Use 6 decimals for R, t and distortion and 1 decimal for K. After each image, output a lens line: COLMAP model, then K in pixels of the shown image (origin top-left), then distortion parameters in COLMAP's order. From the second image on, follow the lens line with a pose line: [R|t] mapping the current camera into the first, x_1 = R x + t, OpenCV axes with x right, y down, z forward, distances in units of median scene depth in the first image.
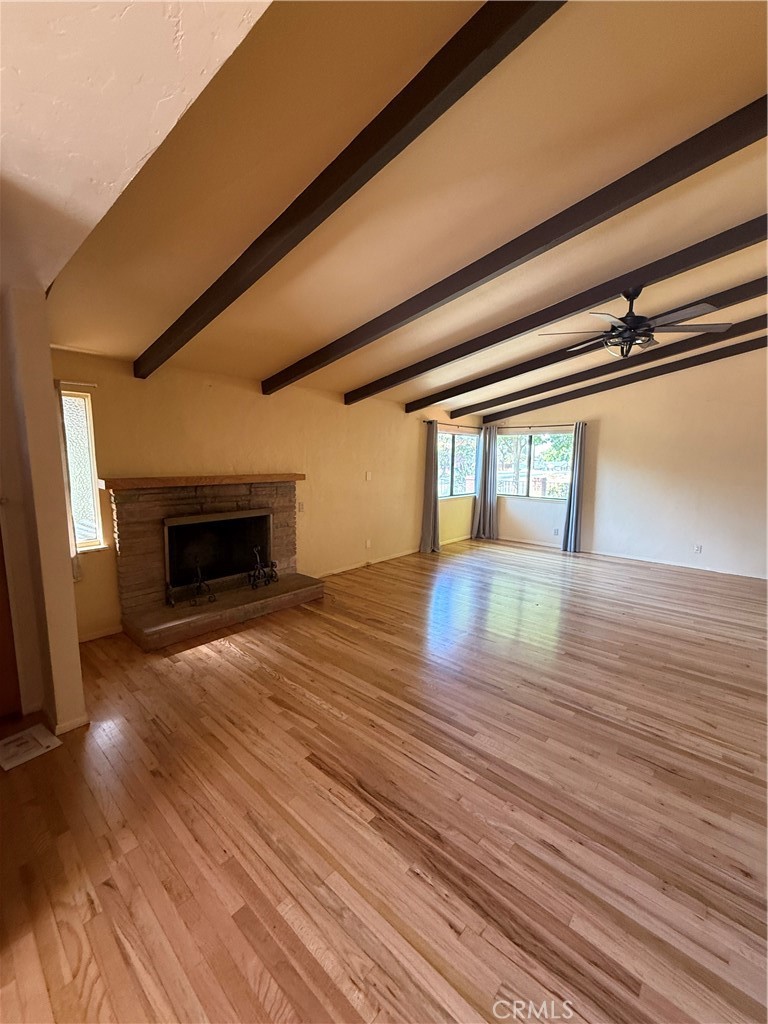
lens RADIAL K [[421.3, 0, 384.6], [0, 421.3, 509.9], [0, 0, 1]] dist [0.009039, 0.000083]
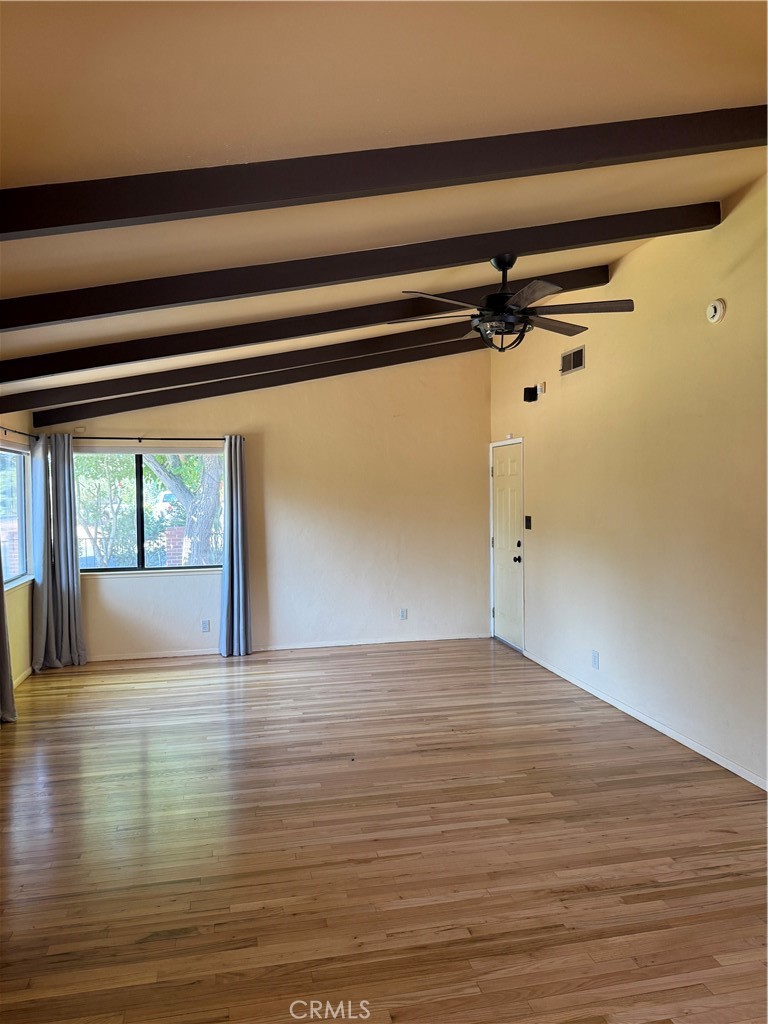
lens RADIAL K [[732.0, 0, 387.4], [0, 732.0, 508.0], [0, 0, 1]] dist [0.074526, -0.075126]
pose [[0.579040, -0.039550, 0.814339, -0.406101], [0.120093, 0.992065, -0.037212, -0.064355], [-0.806406, 0.119344, 0.579195, 0.379198]]
